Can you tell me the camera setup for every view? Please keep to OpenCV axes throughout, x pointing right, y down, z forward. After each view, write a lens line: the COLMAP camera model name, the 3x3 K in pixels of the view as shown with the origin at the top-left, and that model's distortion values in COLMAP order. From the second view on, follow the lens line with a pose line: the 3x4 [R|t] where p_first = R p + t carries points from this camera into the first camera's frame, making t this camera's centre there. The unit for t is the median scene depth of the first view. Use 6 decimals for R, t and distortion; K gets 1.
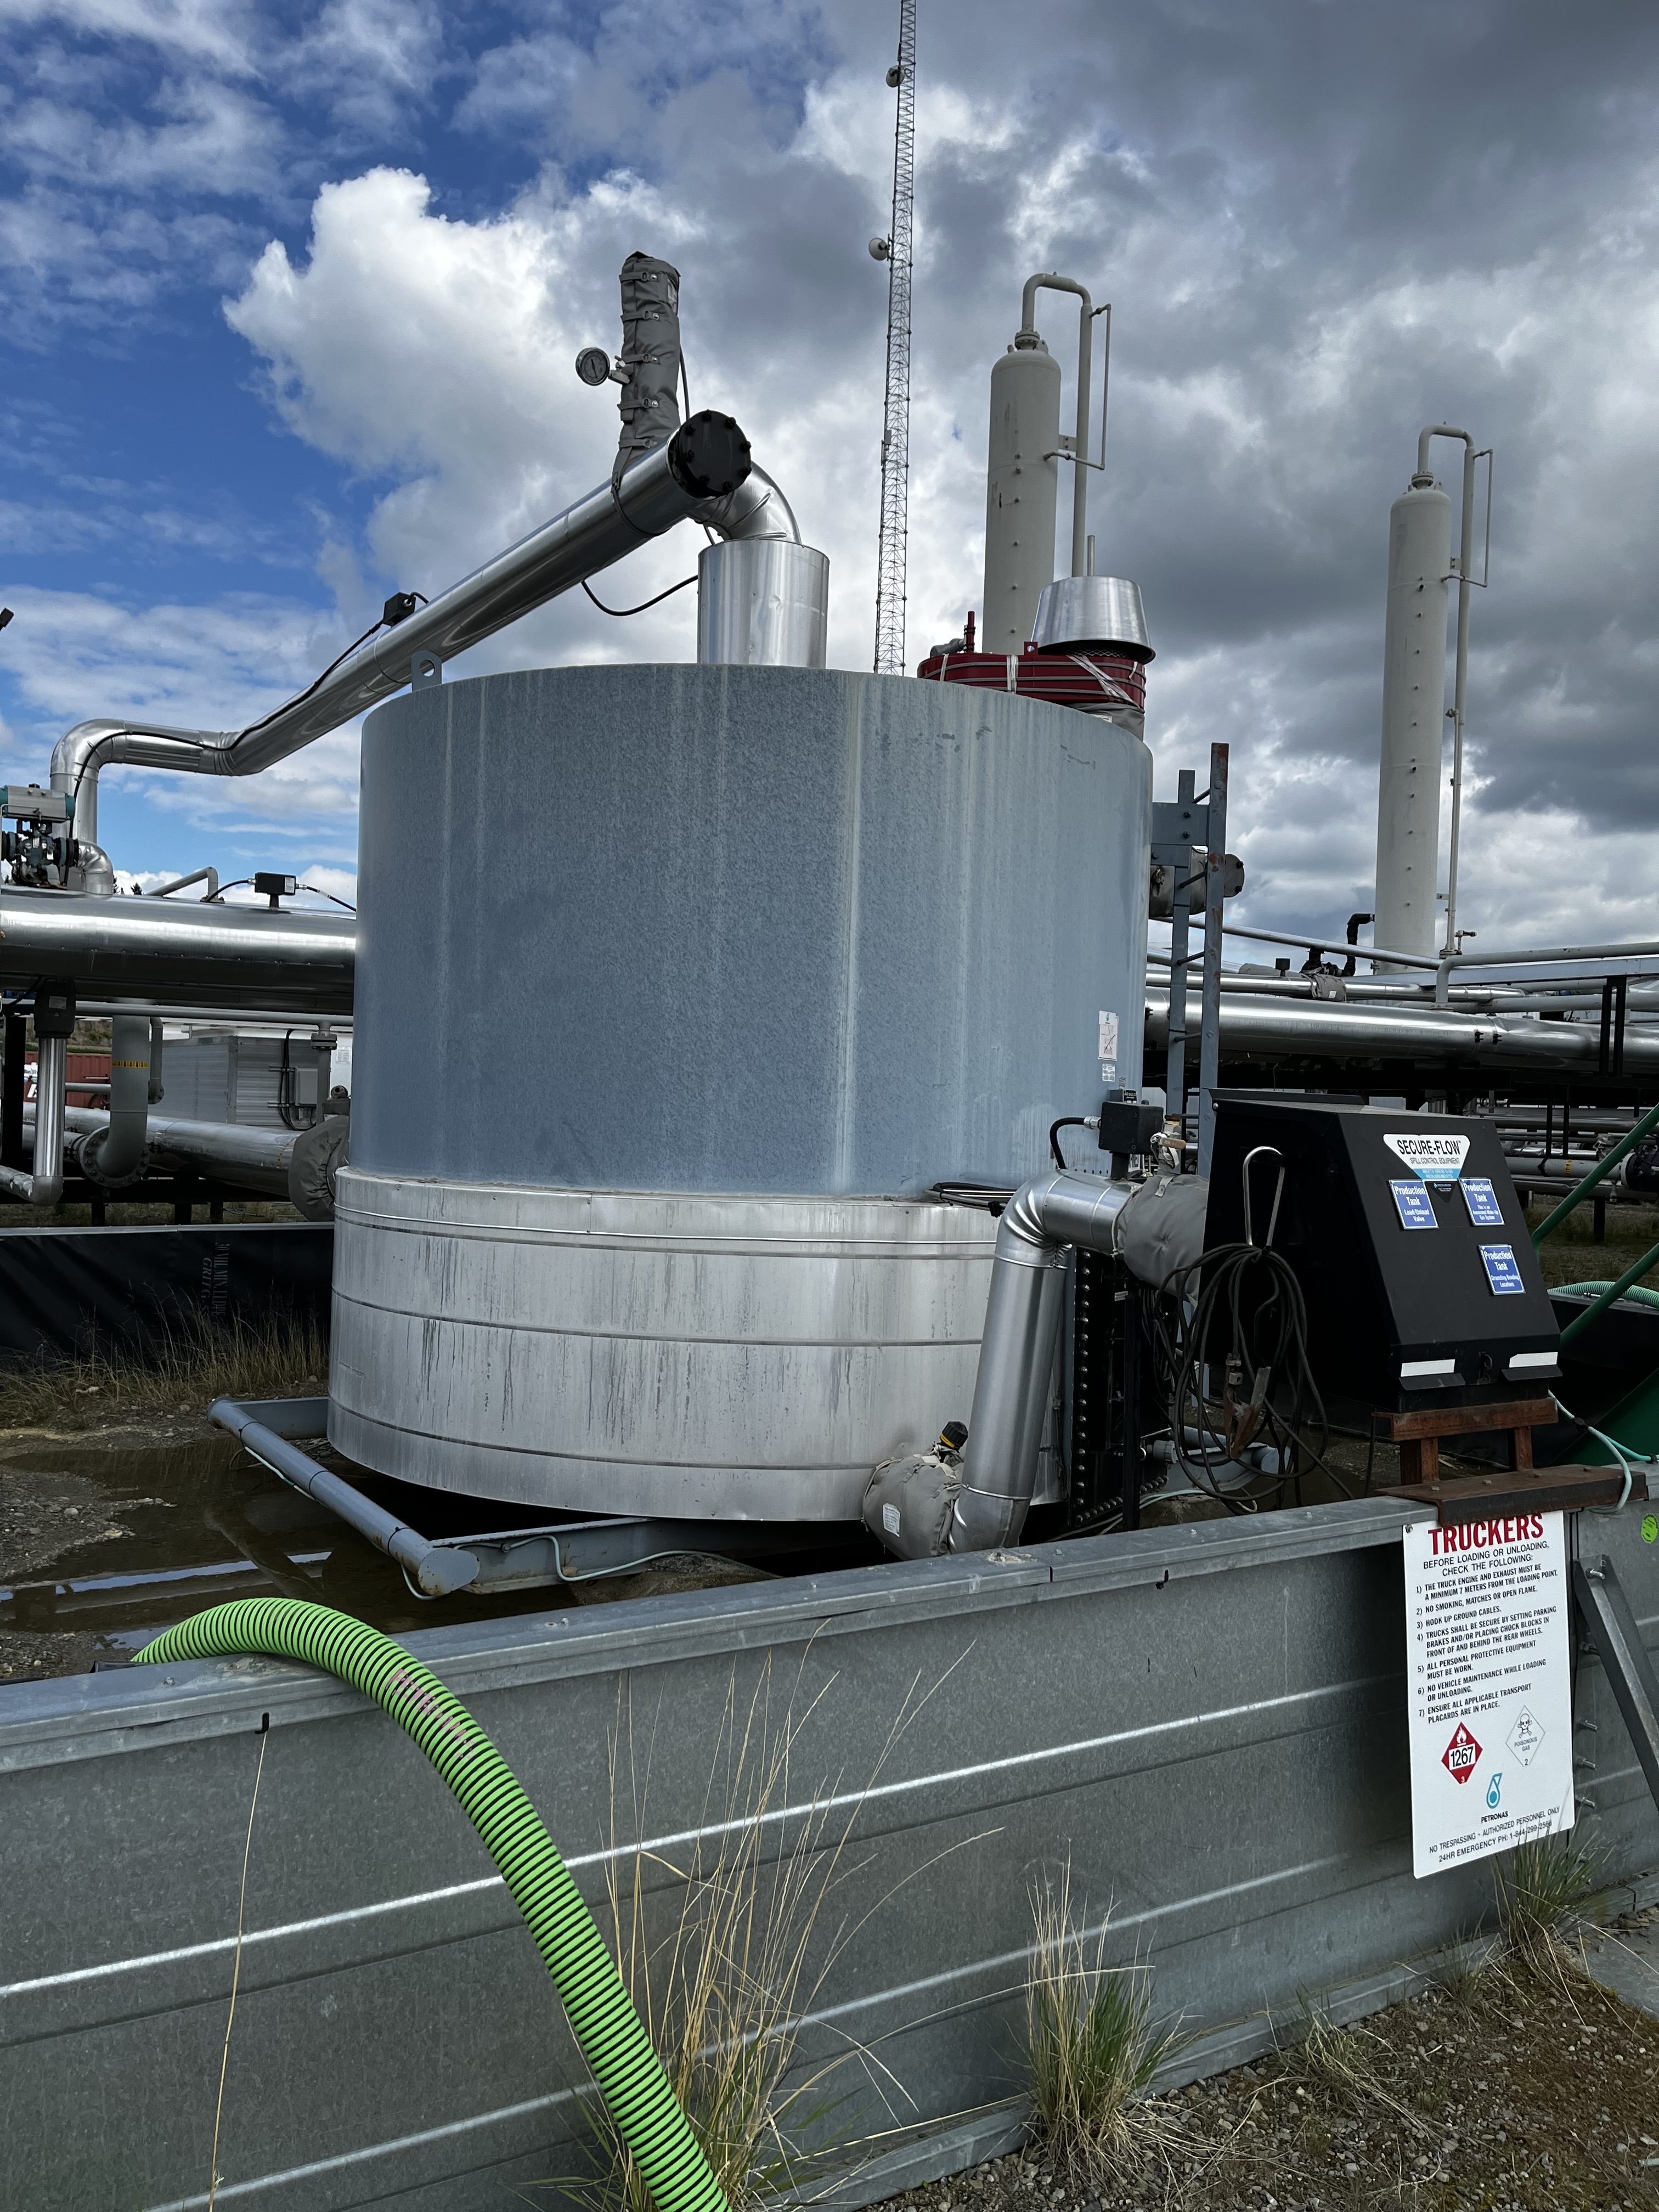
lens RADIAL K [[1684.9, 0, 833.7], [0, 1684.9, 1136.6], [0, 0, 1]] dist [0.066644, -0.073247]
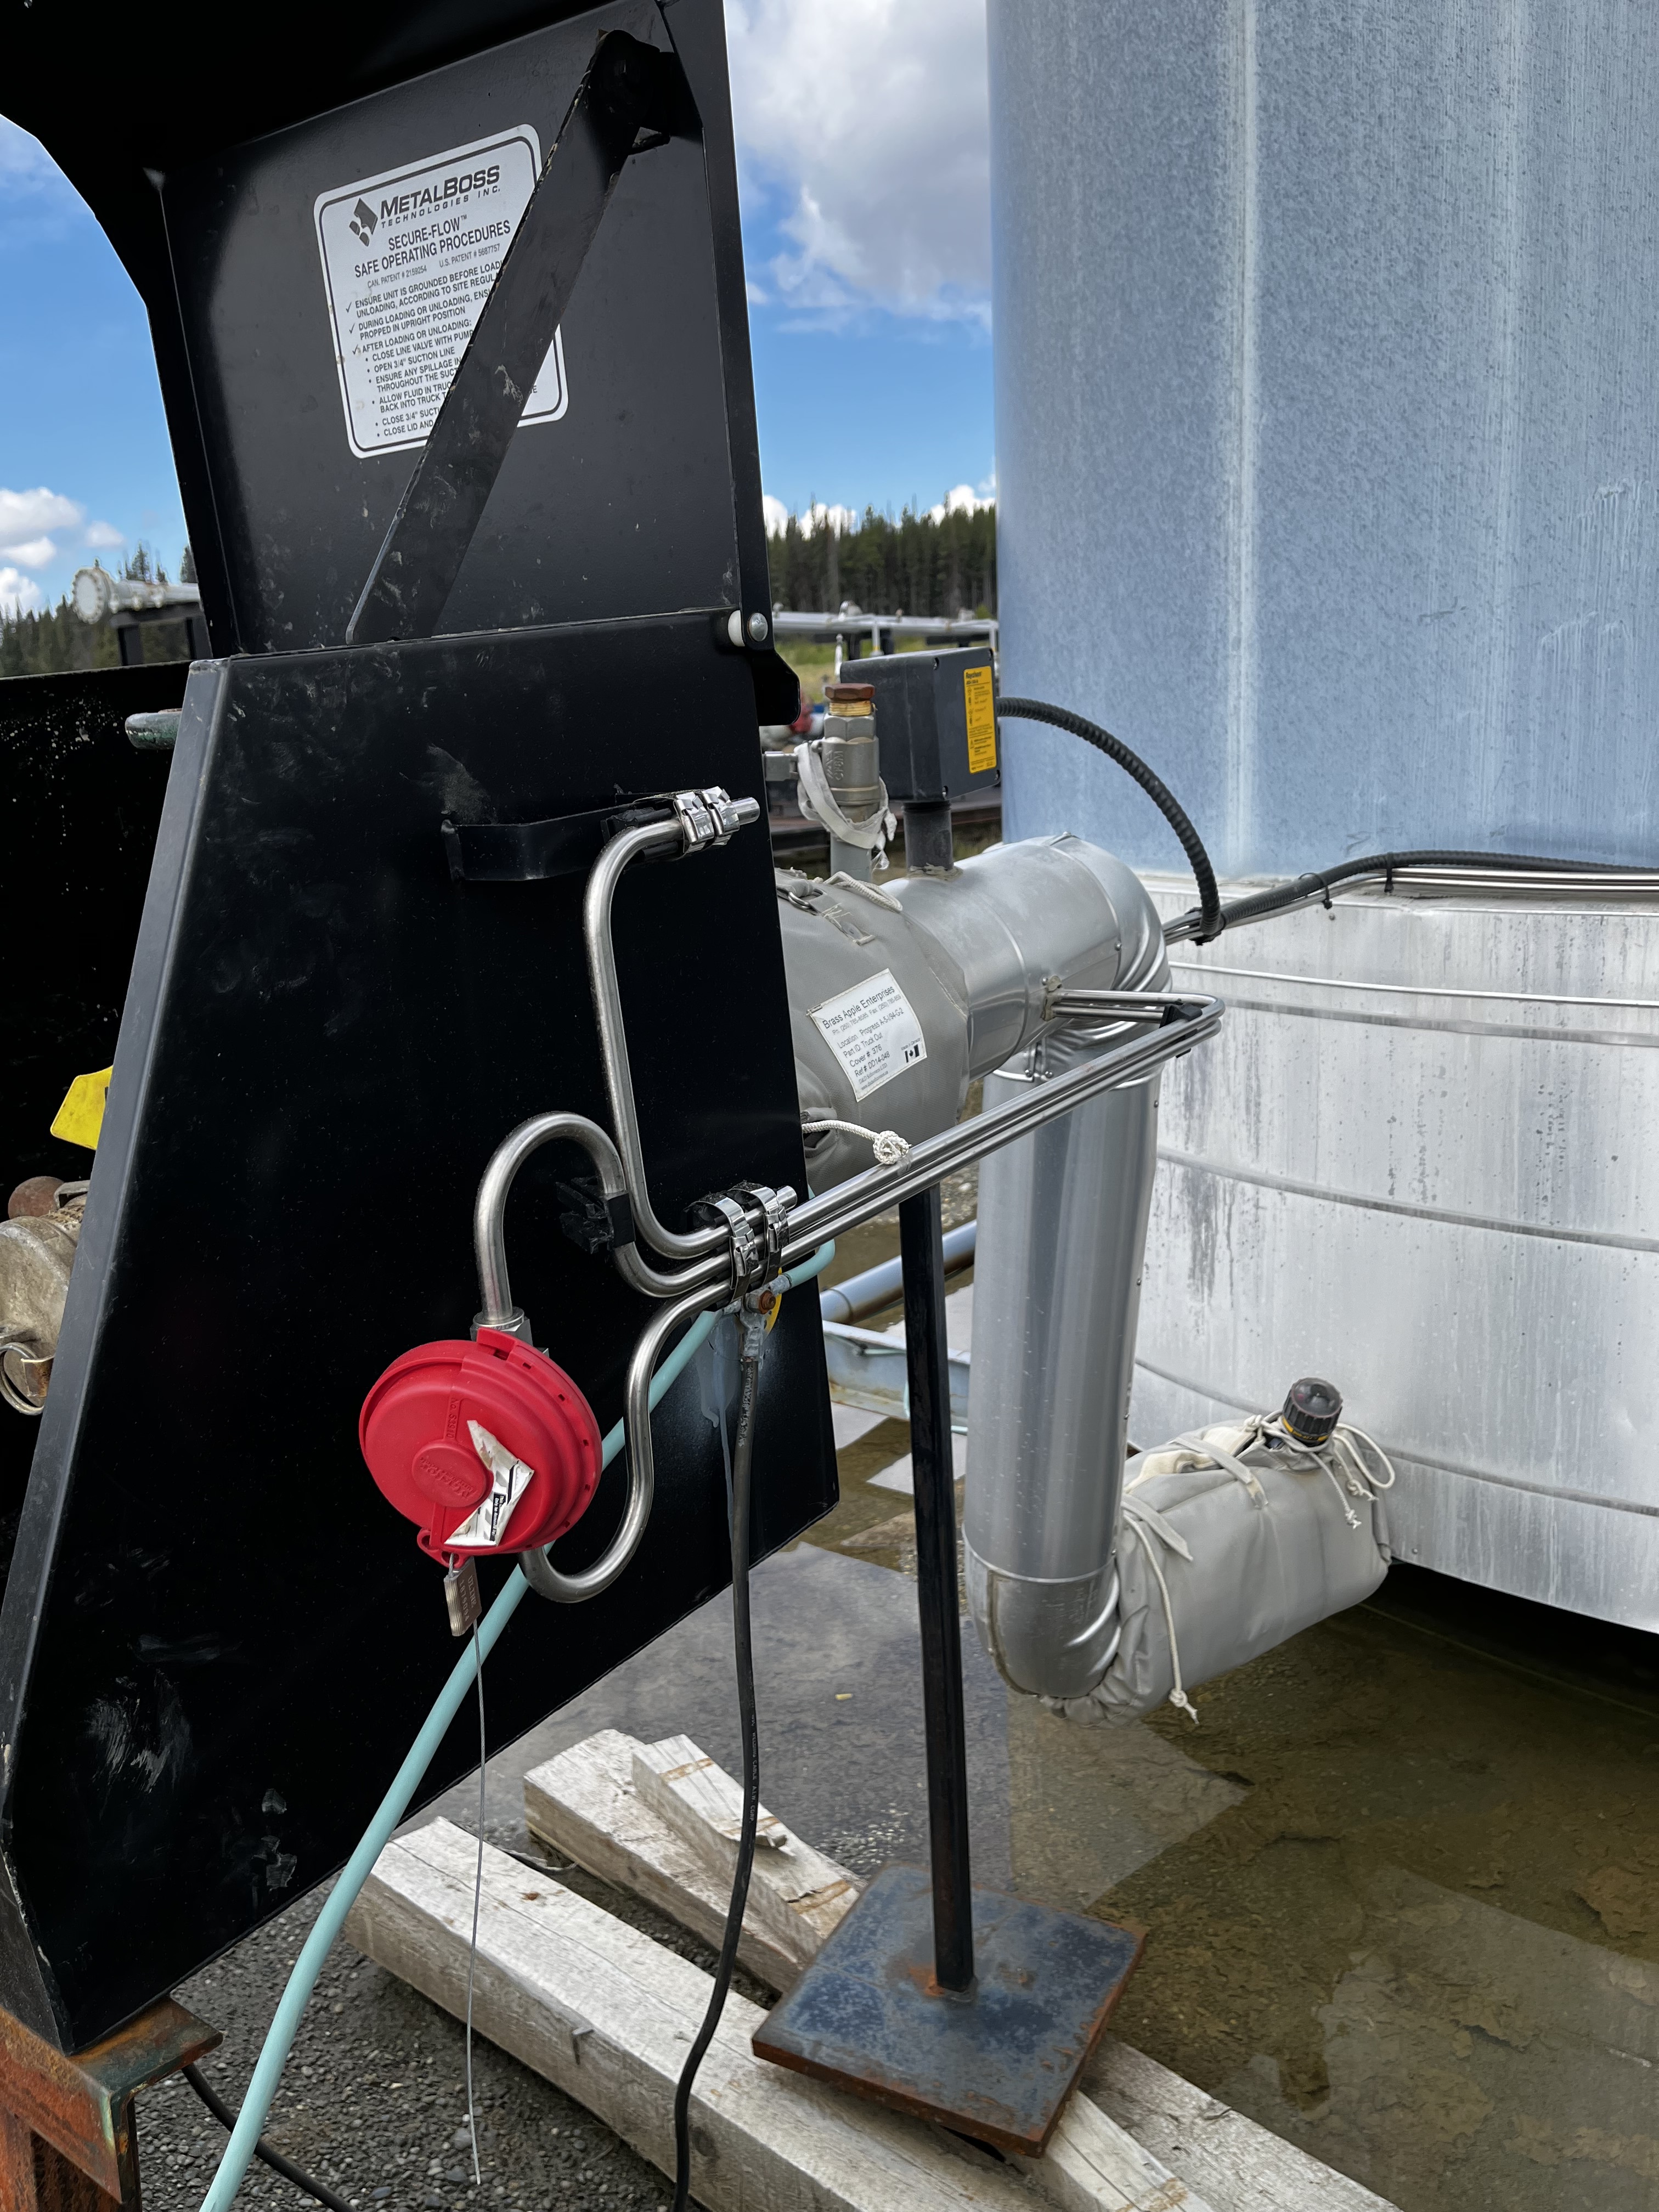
lens RADIAL K [[1676.8, 0, 839.3], [0, 1676.8, 1118.3], [0, 0, 1]] dist [0.088460, -0.127617]
pose [[0.345858, 0.166012, -0.923484, 0.426661], [0.043958, 0.980276, 0.192684, 0.004397], [0.937257, -0.107235, 0.331739, 0.717776]]
